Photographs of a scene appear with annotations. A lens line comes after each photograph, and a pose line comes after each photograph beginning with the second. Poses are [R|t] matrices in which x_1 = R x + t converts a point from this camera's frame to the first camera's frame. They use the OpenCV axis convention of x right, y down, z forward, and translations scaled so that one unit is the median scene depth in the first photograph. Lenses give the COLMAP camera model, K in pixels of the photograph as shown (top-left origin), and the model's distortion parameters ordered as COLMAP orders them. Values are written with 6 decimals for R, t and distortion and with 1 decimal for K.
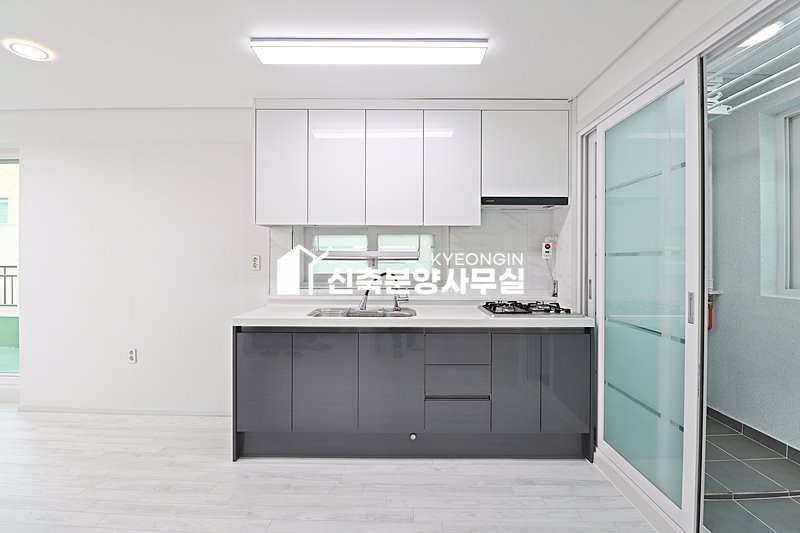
lens RADIAL K [[369.9, 0, 399.5], [0, 369.9, 259.2], [0, 0, 1]] dist [-0.007814, -0.008560]
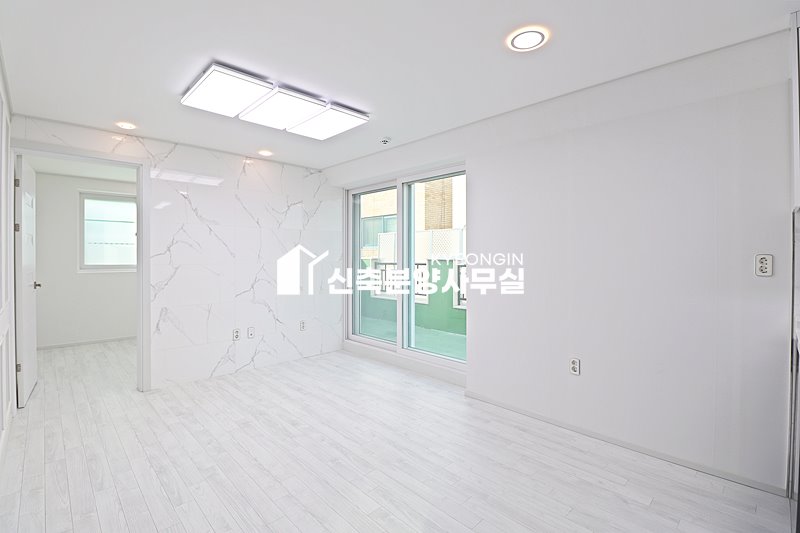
lens RADIAL K [[369.9, 0, 397.9], [0, 369.9, 257.5], [0, 0, 1]] dist [-0.007814, -0.008560]
pose [[0.699183, -0.001507, -0.714942, -0.435766], [0.003333, 0.999994, 0.001151, -0.009119], [0.714935, -0.003188, 0.699183, 0.061461]]
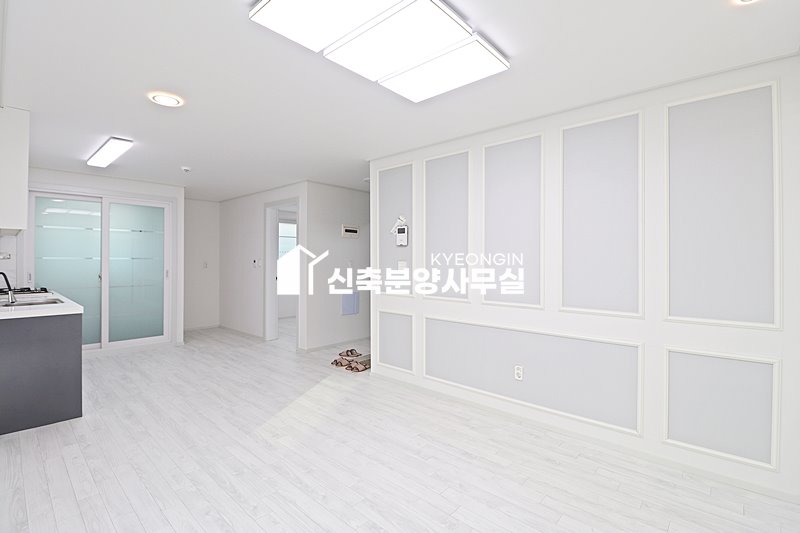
lens RADIAL K [[369.9, 0, 396.7], [0, 369.9, 262.5], [0, 0, 1]] dist [-0.007814, -0.008560]
pose [[-0.740349, -0.012990, 0.672097, -1.886419], [-0.008231, 0.999913, 0.010260, -0.018639], [-0.672172, 0.002064, -0.740392, 1.060516]]
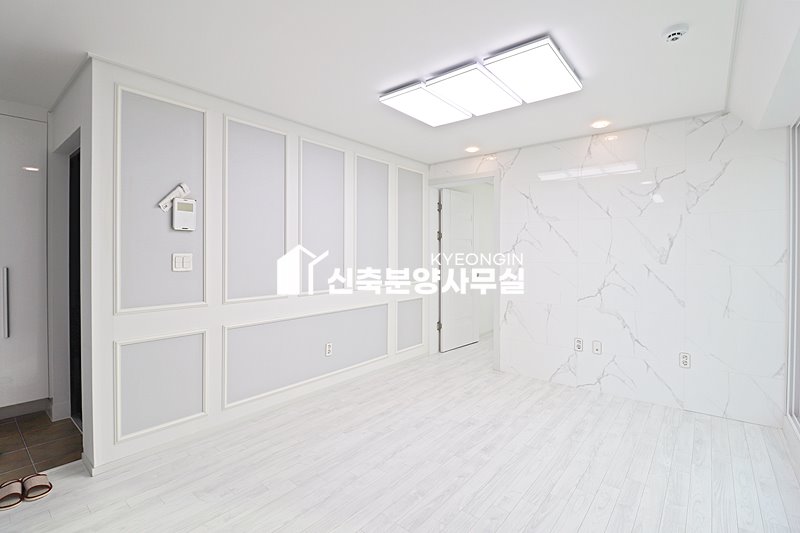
lens RADIAL K [[369.9, 0, 403.3], [0, 369.9, 255.0], [0, 0, 1]] dist [-0.007814, -0.008560]
pose [[-0.631353, -0.002760, -0.775490, -0.567550], [-0.003507, 0.999994, -0.000704, -0.009291], [0.775487, 0.002275, -0.631359, 1.009833]]
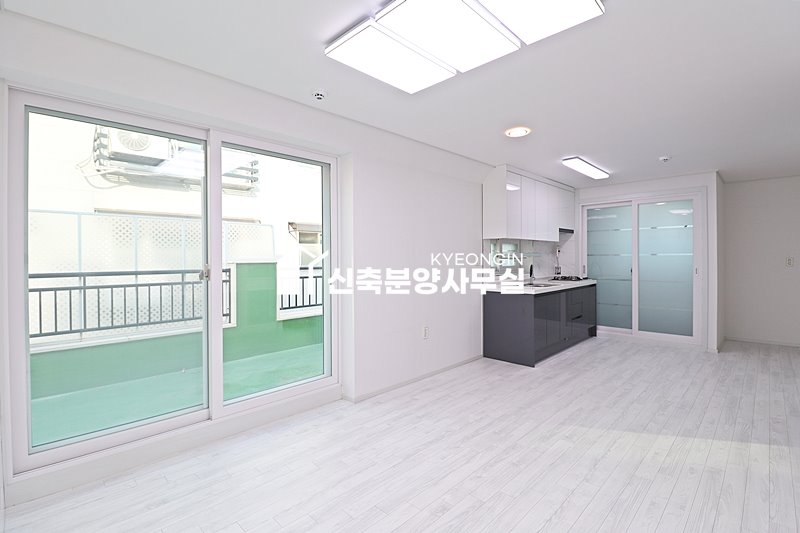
lens RADIAL K [[369.9, 0, 404.5], [0, 369.9, 255.3], [0, 0, 1]] dist [-0.007814, -0.008560]
pose [[0.696126, -0.004188, 0.717907, -1.967991], [0.007988, 0.999966, -0.001912, -0.015013], [-0.717875, 0.007066, 0.696136, 0.149482]]
